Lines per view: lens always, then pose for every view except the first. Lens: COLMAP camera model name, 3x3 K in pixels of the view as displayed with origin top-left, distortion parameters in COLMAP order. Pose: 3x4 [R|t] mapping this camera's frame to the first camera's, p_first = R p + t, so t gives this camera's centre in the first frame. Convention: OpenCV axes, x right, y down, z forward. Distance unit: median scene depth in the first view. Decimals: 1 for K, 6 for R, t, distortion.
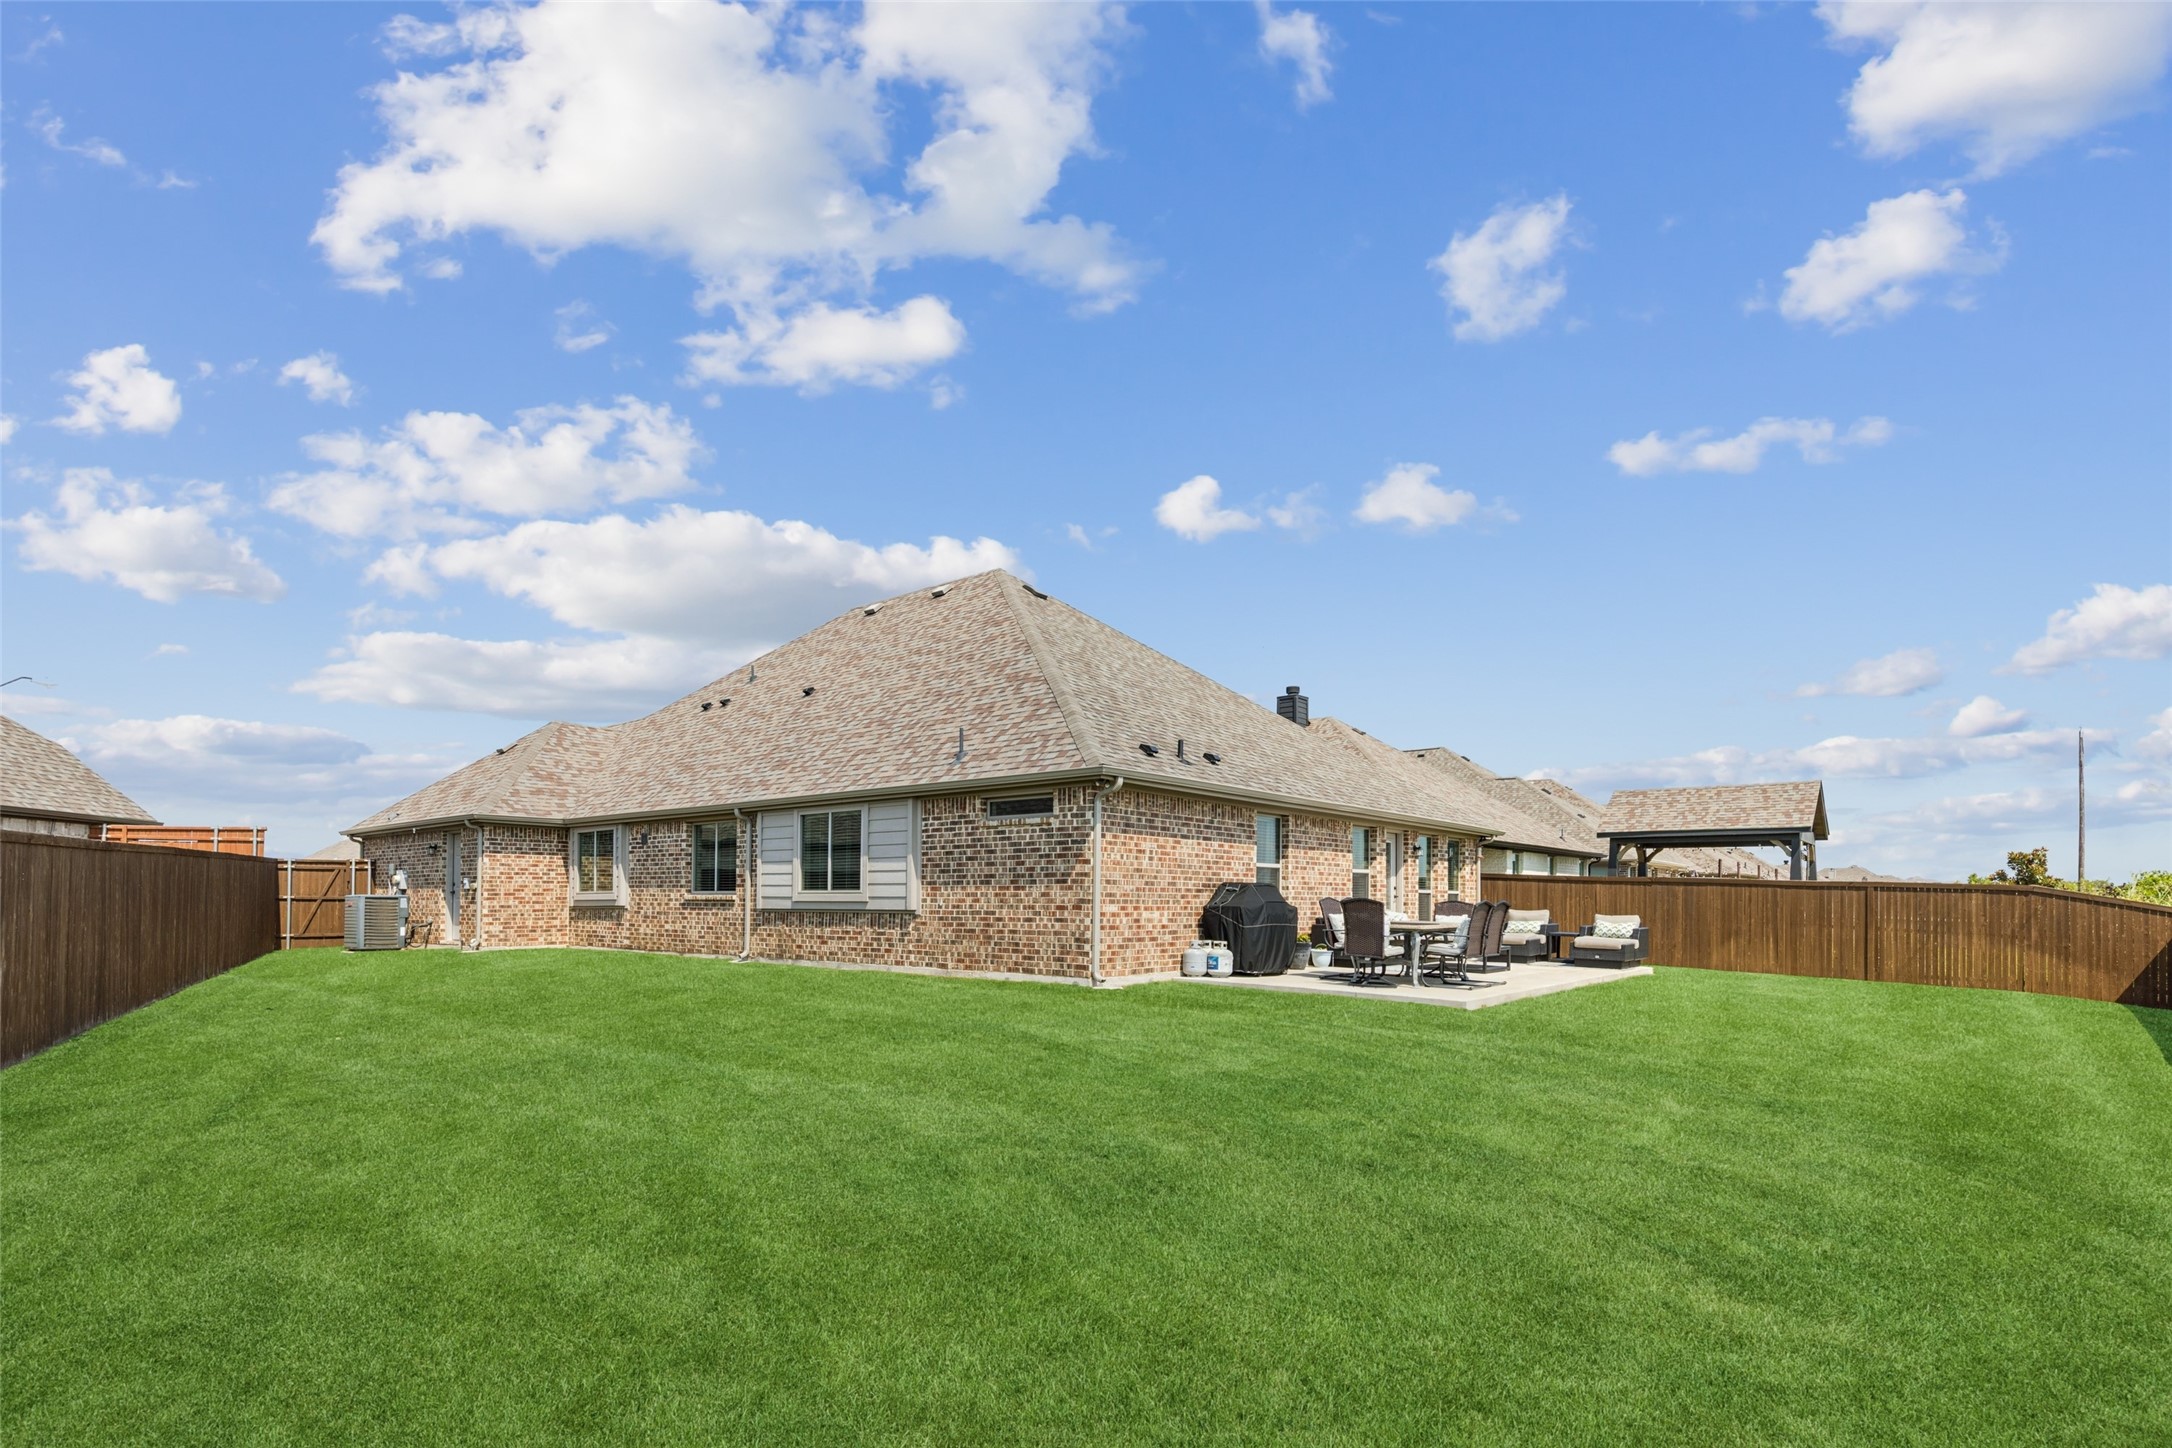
lens RADIAL K [[1020.2, 0, 1094.8], [0, 1020.2, 721.8], [0, 0, 1]] dist [0.000137, 0.000438]
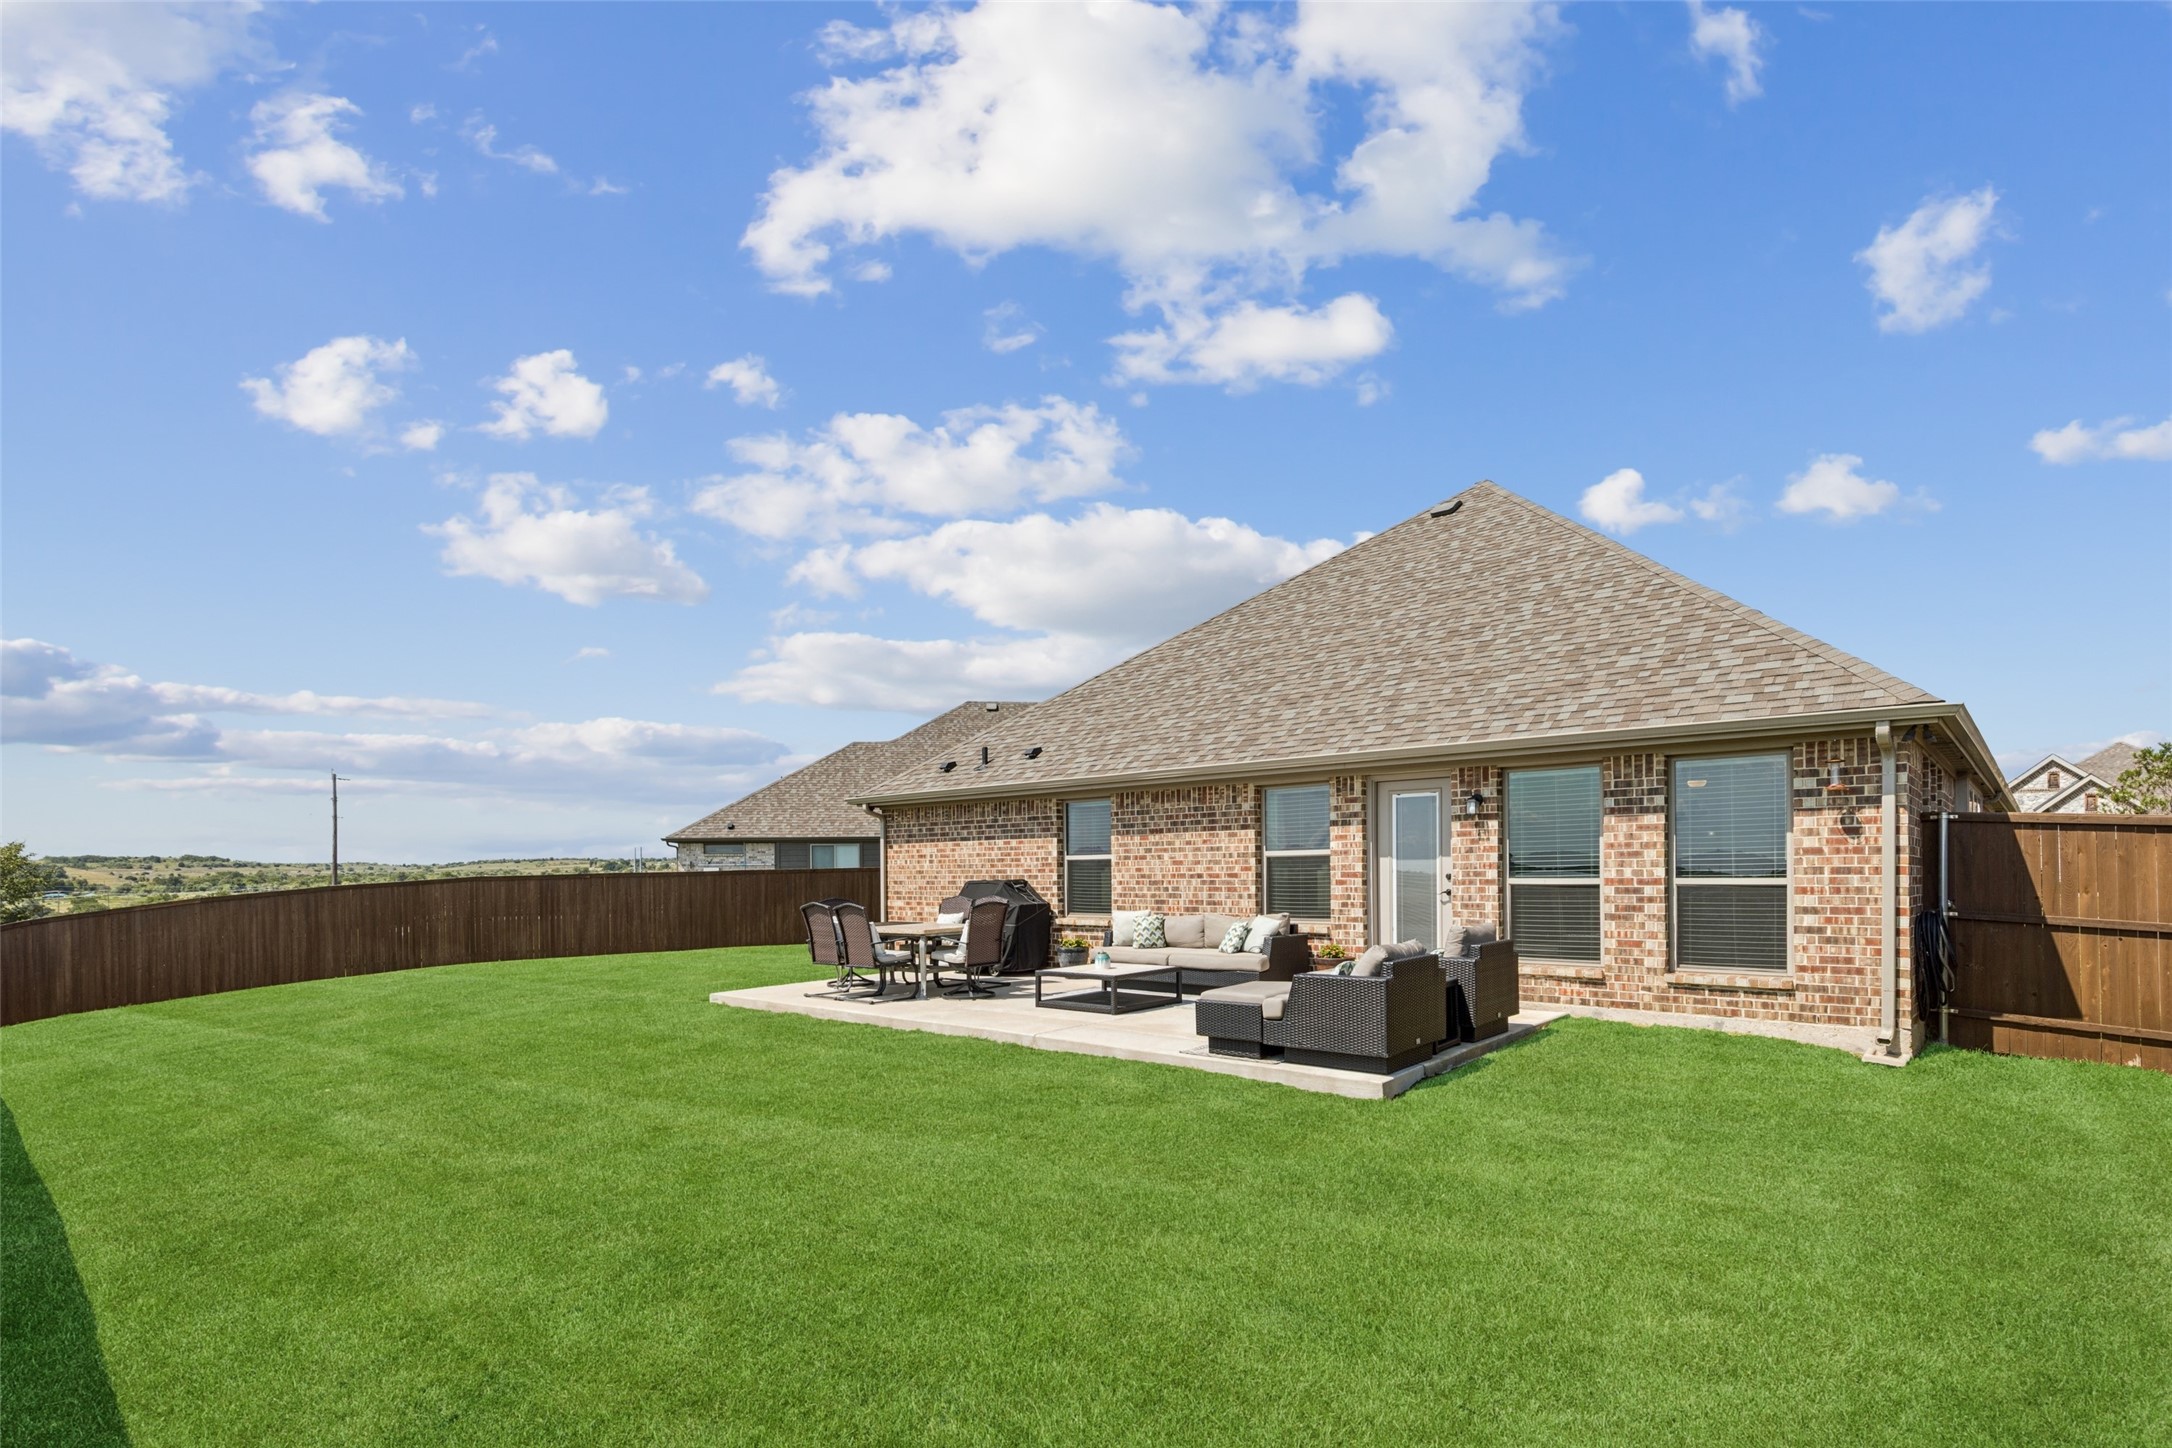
lens RADIAL K [[1020.2, 0, 962.4], [0, 1020.2, 779.3], [0, 0, 1]] dist [0.000137, 0.000438]
pose [[0.999936, -0.010559, 0.004082, -0.561375], [0.010558, 0.999944, 0.000105, 0.060128], [-0.004083, -0.000062, 0.999992, -0.011647]]
